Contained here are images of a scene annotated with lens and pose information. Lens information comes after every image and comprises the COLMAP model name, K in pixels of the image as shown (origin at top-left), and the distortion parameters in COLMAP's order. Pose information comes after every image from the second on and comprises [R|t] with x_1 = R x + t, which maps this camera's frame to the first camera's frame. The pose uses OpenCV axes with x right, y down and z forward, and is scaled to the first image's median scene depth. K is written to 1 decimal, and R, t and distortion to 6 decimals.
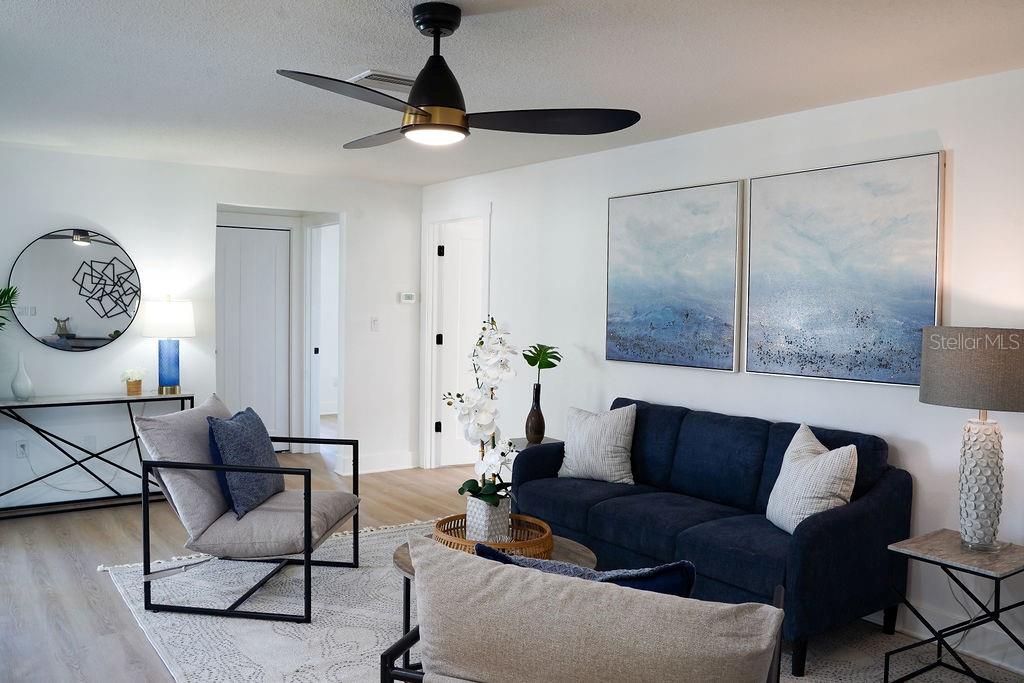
lens RADIAL K [[830.2, 0, 516.6], [0, 830.2, 346.5], [0, 0, 1]] dist [-0.112420, 0.088098]
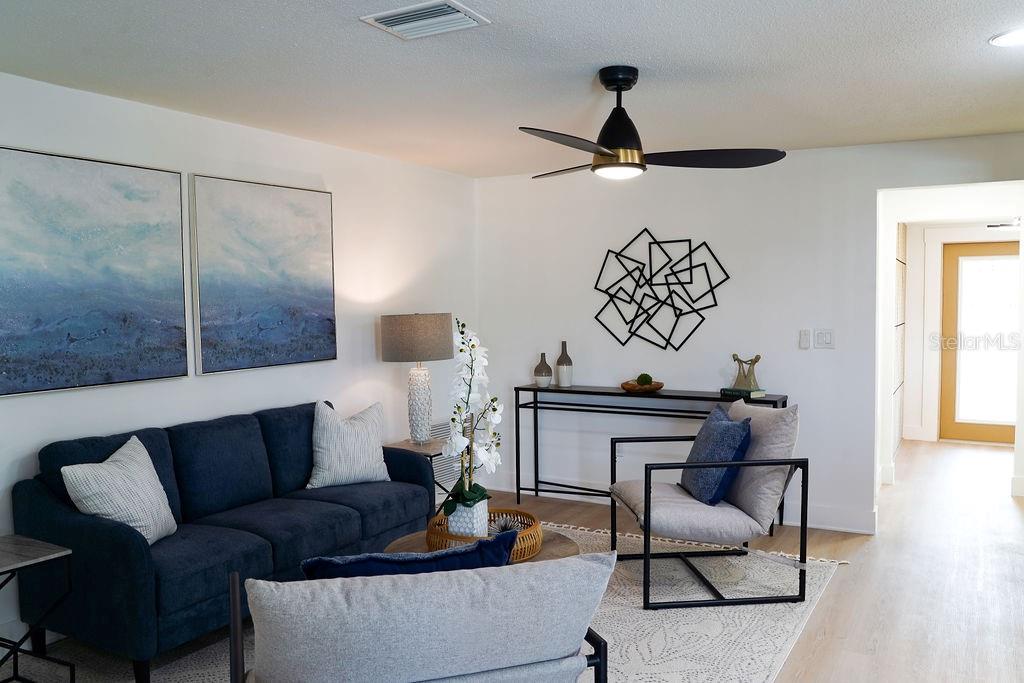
lens RADIAL K [[830.2, 0, 516.6], [0, 830.2, 346.5], [0, 0, 1]] dist [-0.112420, 0.088098]
pose [[-0.414601, -0.049306, 0.908666, -0.717599], [0.064110, 0.994467, 0.083214, -0.055528], [-0.907742, 0.092756, -0.409146, 1.010922]]
